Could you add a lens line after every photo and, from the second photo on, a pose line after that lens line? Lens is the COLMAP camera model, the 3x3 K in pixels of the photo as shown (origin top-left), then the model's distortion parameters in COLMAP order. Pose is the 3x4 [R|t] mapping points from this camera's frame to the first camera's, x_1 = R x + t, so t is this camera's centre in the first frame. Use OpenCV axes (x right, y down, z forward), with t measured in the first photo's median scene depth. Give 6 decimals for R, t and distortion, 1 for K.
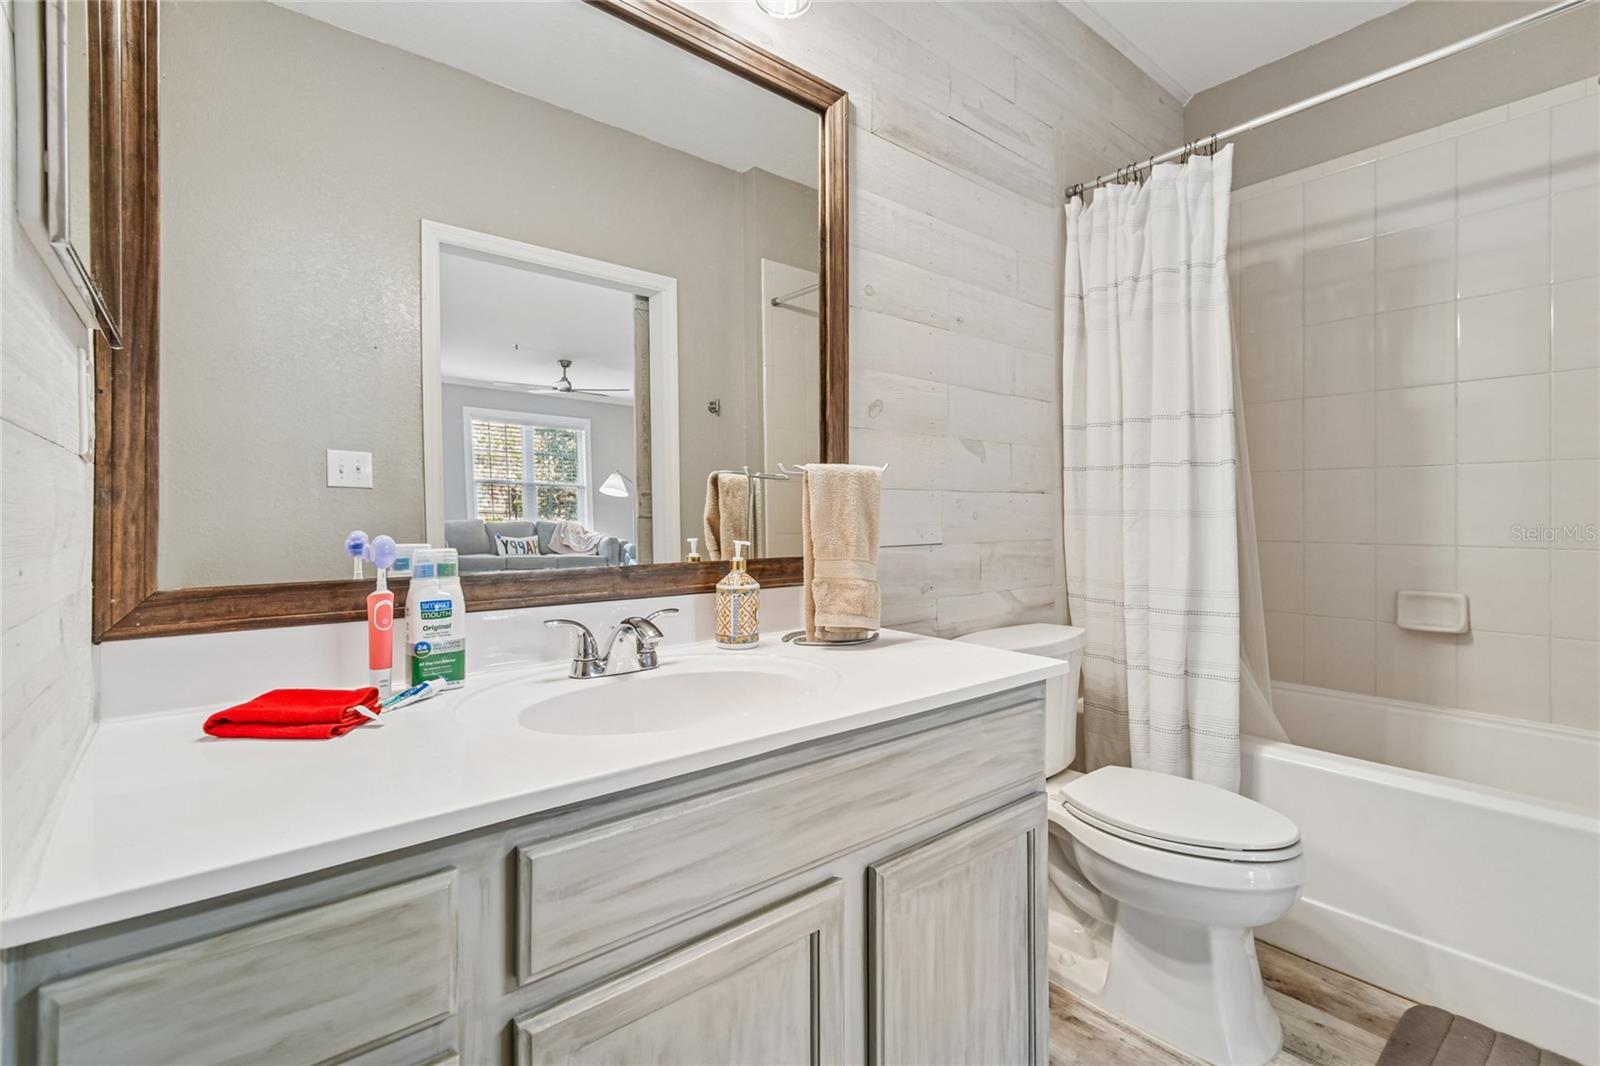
lens RADIAL K [[719.1, 0, 812.9], [0, 719.1, 512.4], [0, 0, 1]] dist [0.004699, -0.003146]
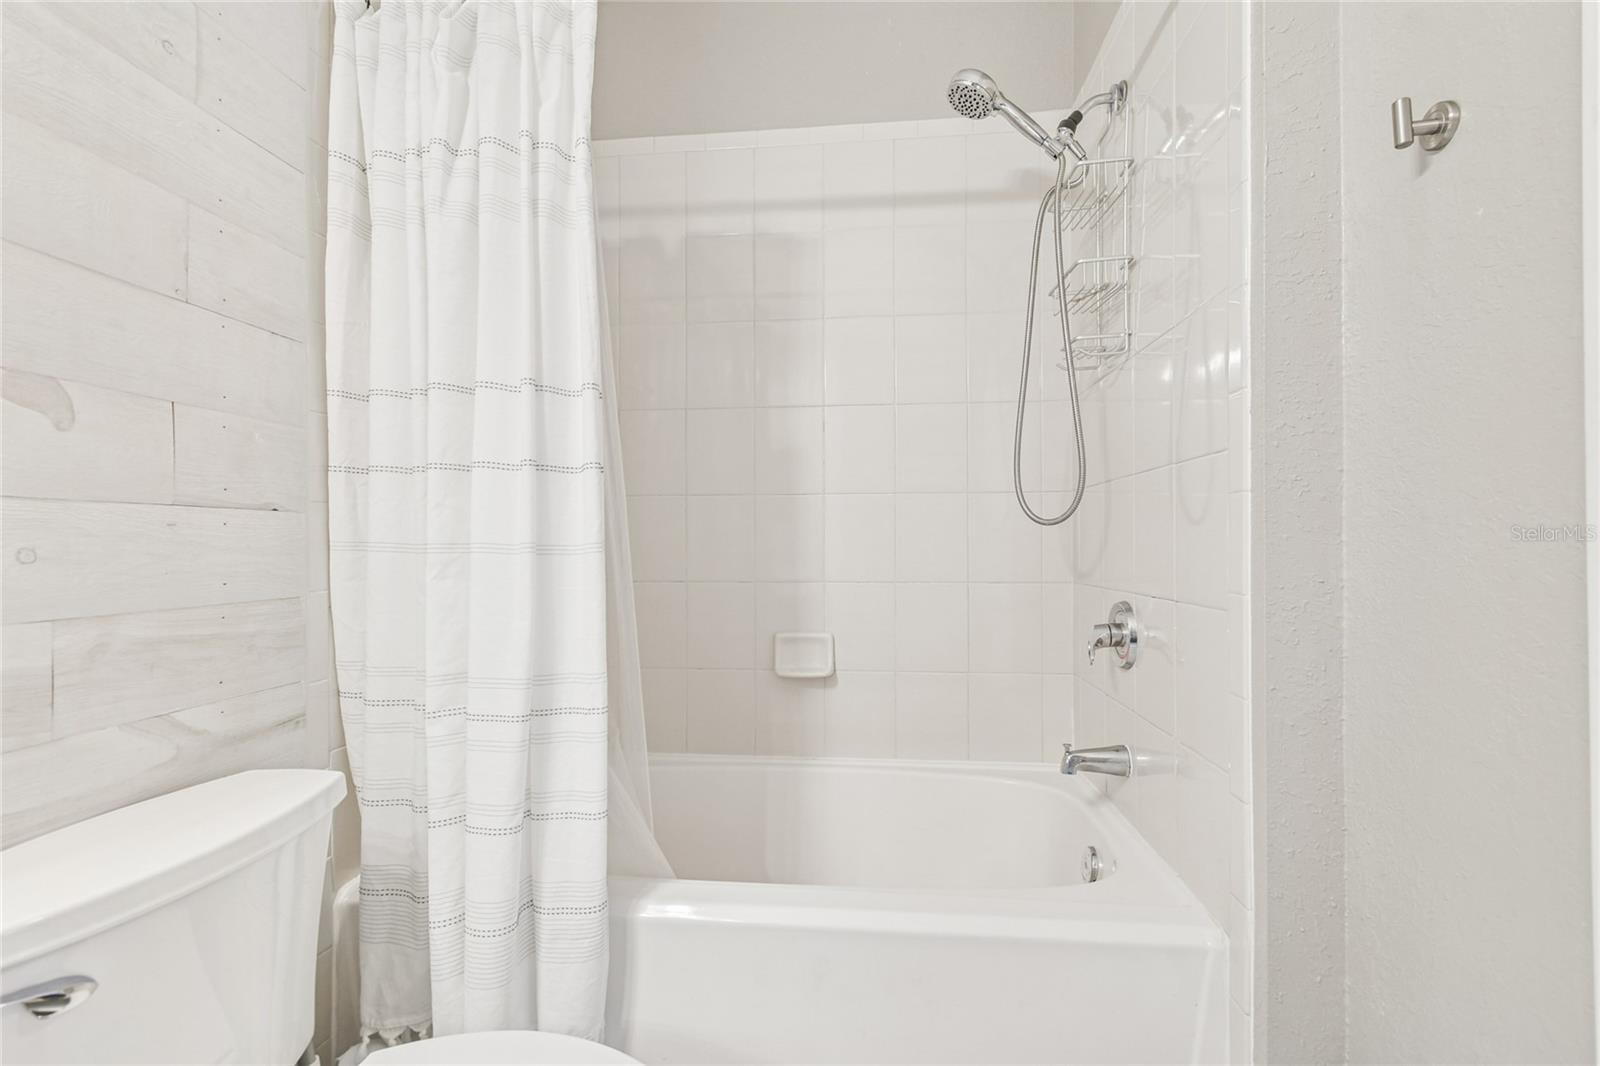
lens RADIAL K [[719.1, 0, 800.0], [0, 719.1, 541.5], [0, 0, 1]] dist [0.004699, -0.003146]
pose [[0.721882, 0.001295, 0.692015, 0.249934], [0.001173, 0.999995, -0.003096, -0.002200], [-0.692015, 0.003047, 0.721877, 0.384610]]
